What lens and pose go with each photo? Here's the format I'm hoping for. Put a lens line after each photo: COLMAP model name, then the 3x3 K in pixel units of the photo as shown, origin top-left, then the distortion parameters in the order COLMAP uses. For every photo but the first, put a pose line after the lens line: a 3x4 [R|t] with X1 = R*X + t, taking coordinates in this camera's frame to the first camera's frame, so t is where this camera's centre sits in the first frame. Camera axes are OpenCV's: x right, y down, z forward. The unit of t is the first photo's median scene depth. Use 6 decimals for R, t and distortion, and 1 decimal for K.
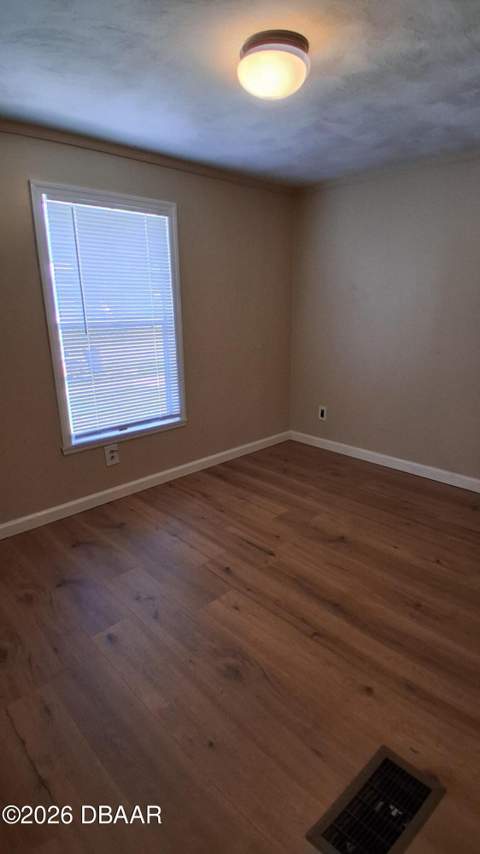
lens RADIAL K [[425.5, 0, 240.0], [0, 425.5, 422.5], [0, 0, 1]] dist [0.016372, -0.053640]
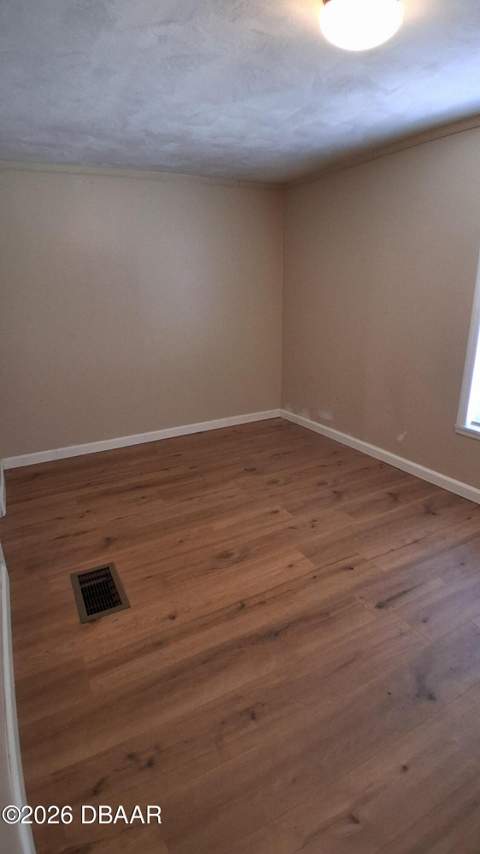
lens RADIAL K [[425.5, 0, 240.0], [0, 425.5, 422.5], [0, 0, 1]] dist [0.016372, -0.053640]
pose [[-0.260696, 0.309785, -0.914369, 0.916312], [-0.246506, 0.894365, 0.373290, -0.279862], [0.933420, 0.322713, -0.156794, 0.916584]]
